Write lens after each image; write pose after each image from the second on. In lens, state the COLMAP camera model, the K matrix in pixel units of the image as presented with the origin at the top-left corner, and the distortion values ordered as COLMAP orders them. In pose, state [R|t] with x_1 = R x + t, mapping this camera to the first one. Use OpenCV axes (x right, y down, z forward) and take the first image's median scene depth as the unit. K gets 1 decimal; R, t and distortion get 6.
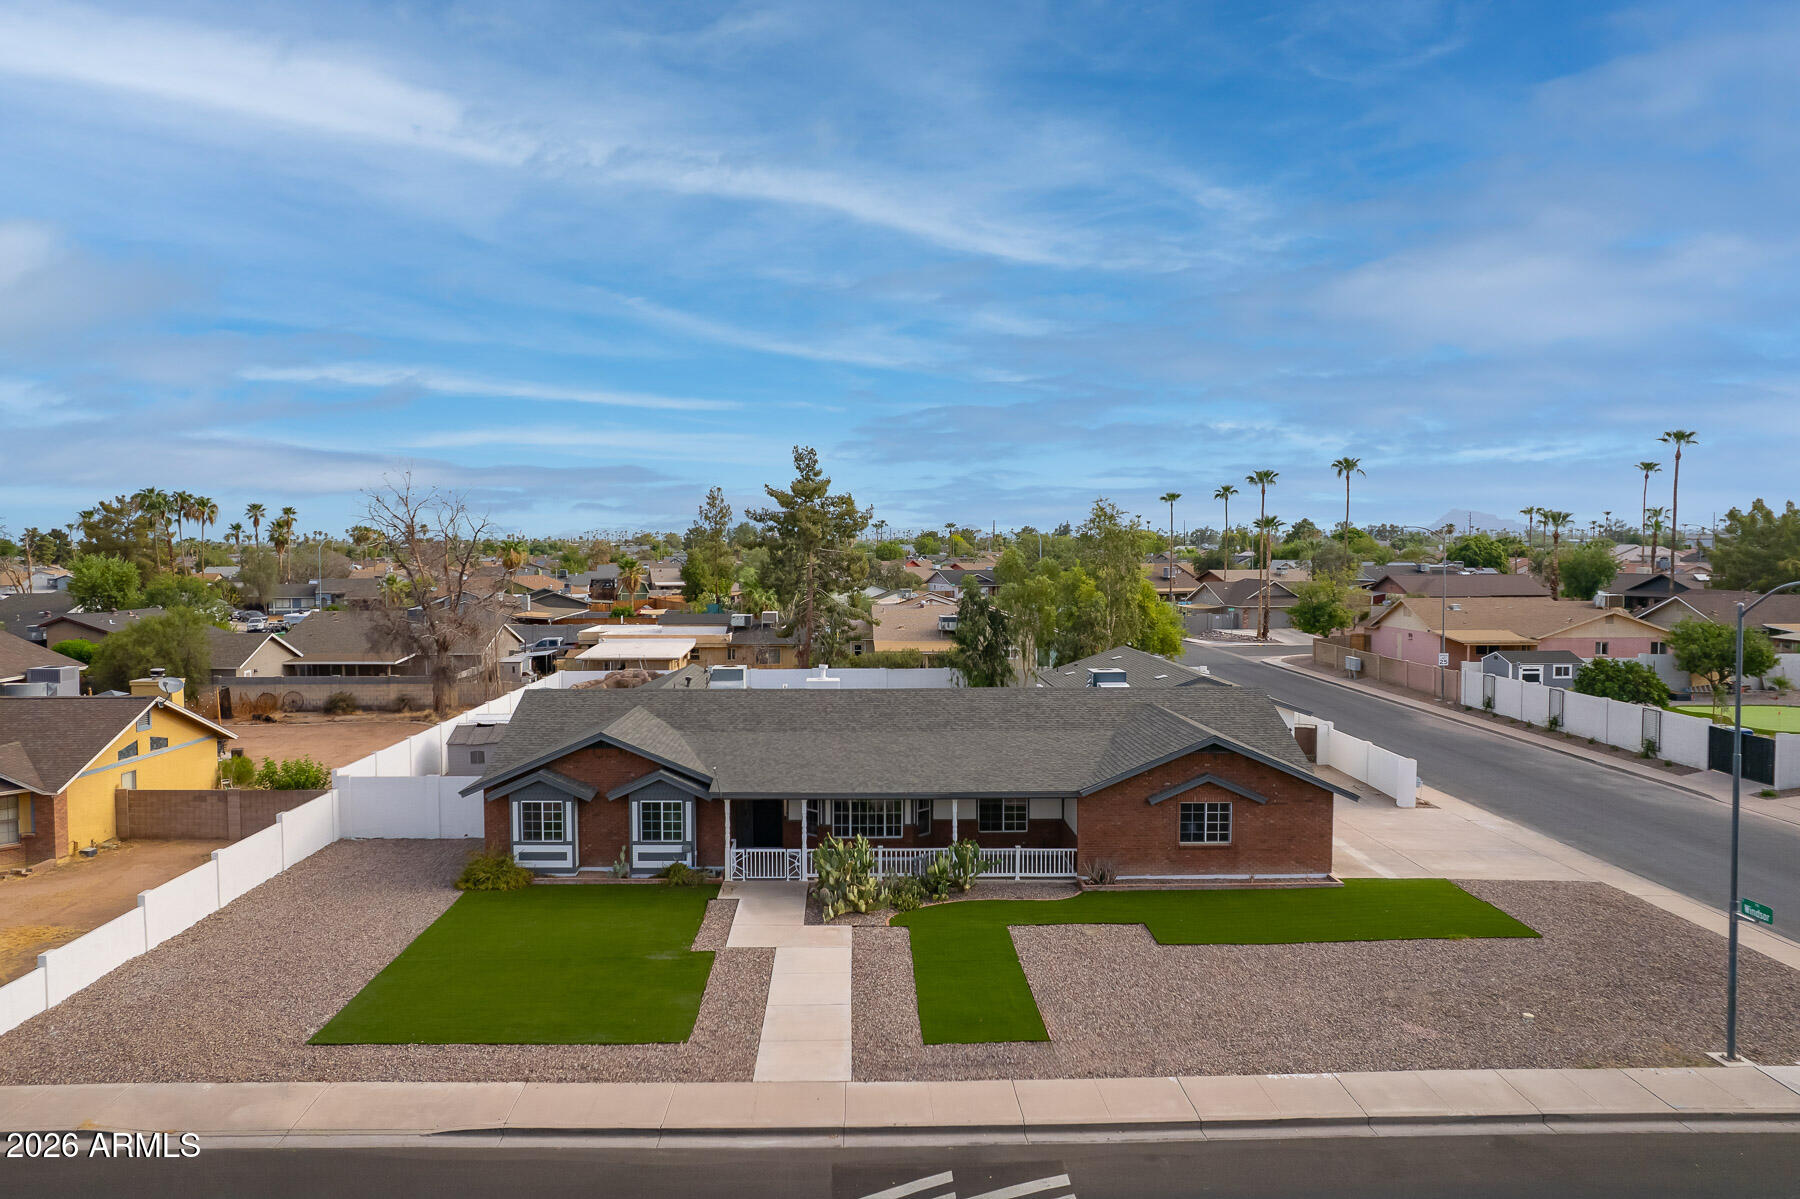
lens RADIAL K [[1208.8, 0, 869.6], [0, 1208.8, 626.0], [0, 0, 1]] dist [-0.076208, 0.071441]
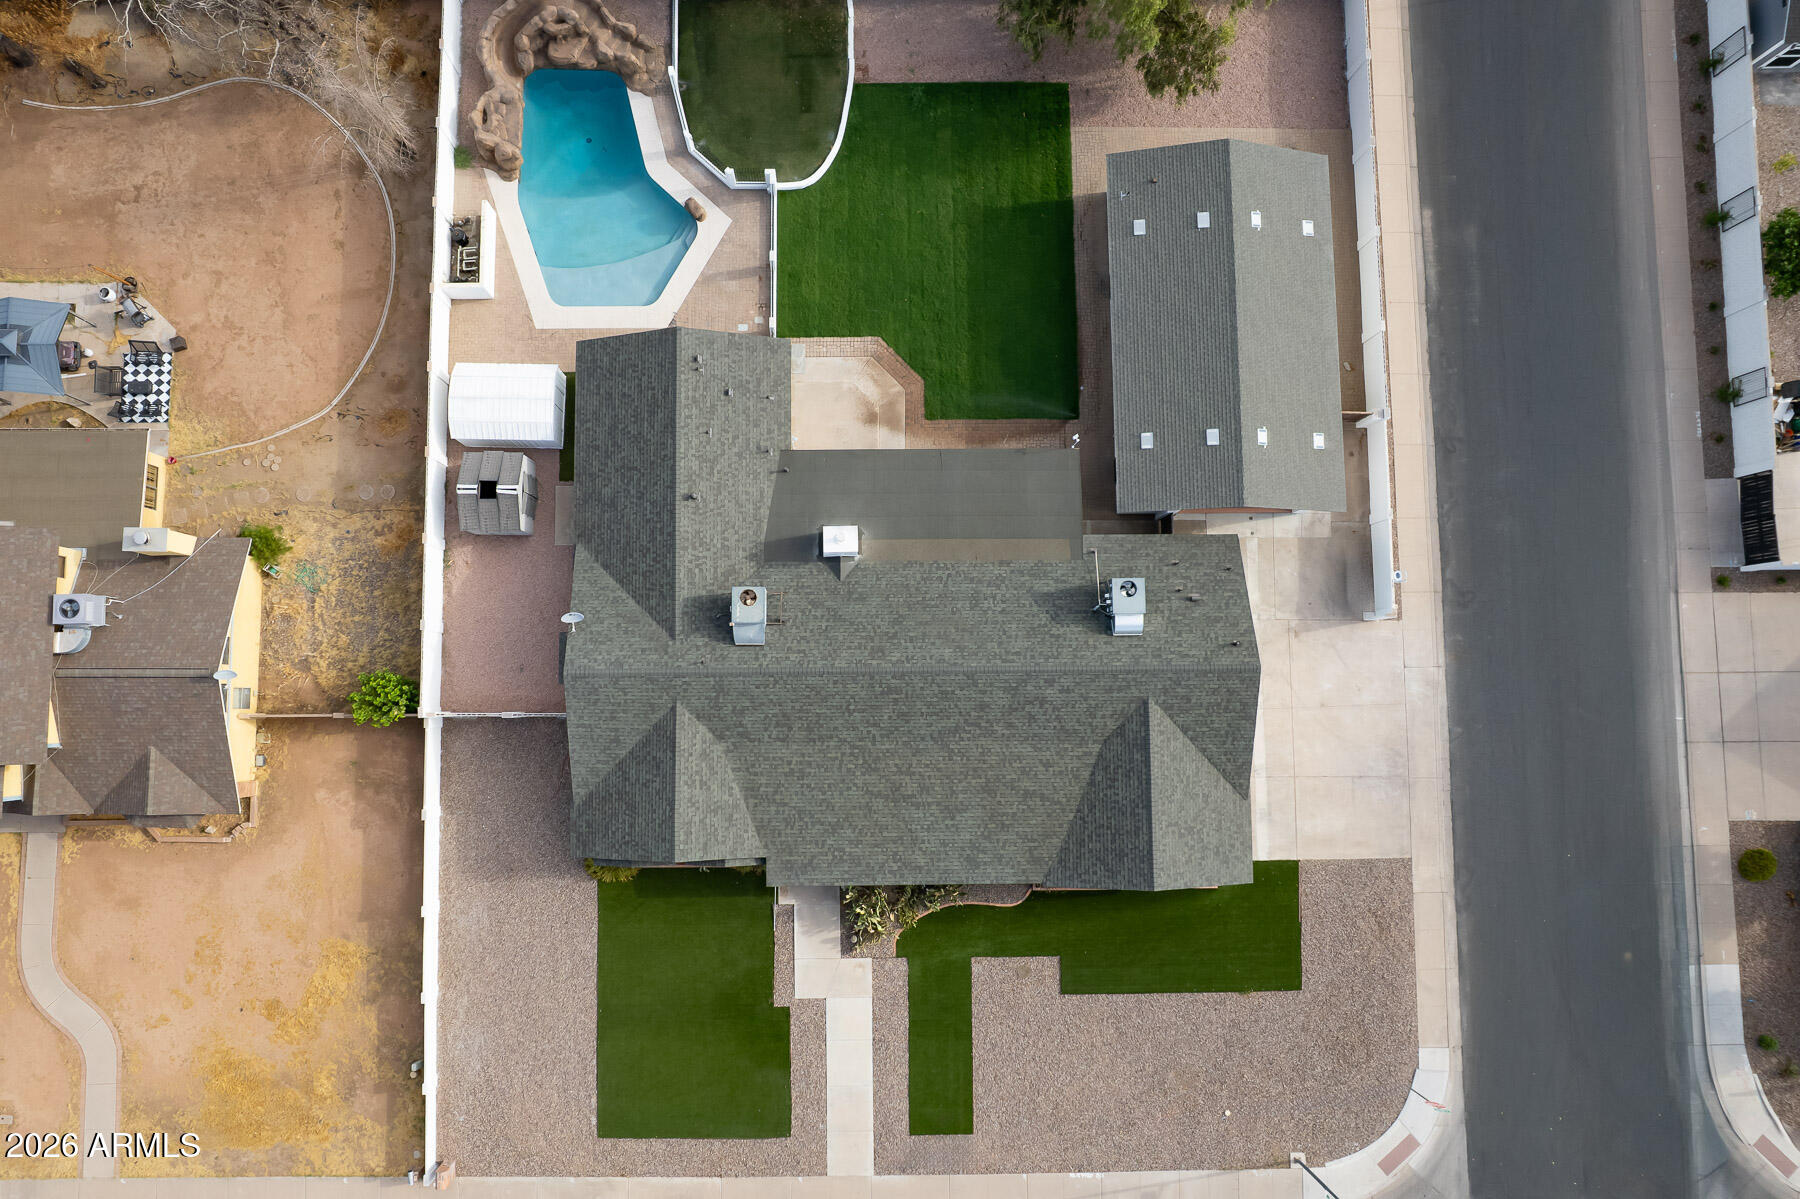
lens RADIAL K [[1208.8, 0, 869.6], [0, 1208.8, 626.0], [0, 0, 1]] dist [-0.076208, 0.071441]
pose [[0.999933, 0.004768, 0.010586, -0.031894], [-0.011184, 0.150809, 0.988500, -1.199016], [0.003117, -0.988551, 0.150852, 1.059013]]
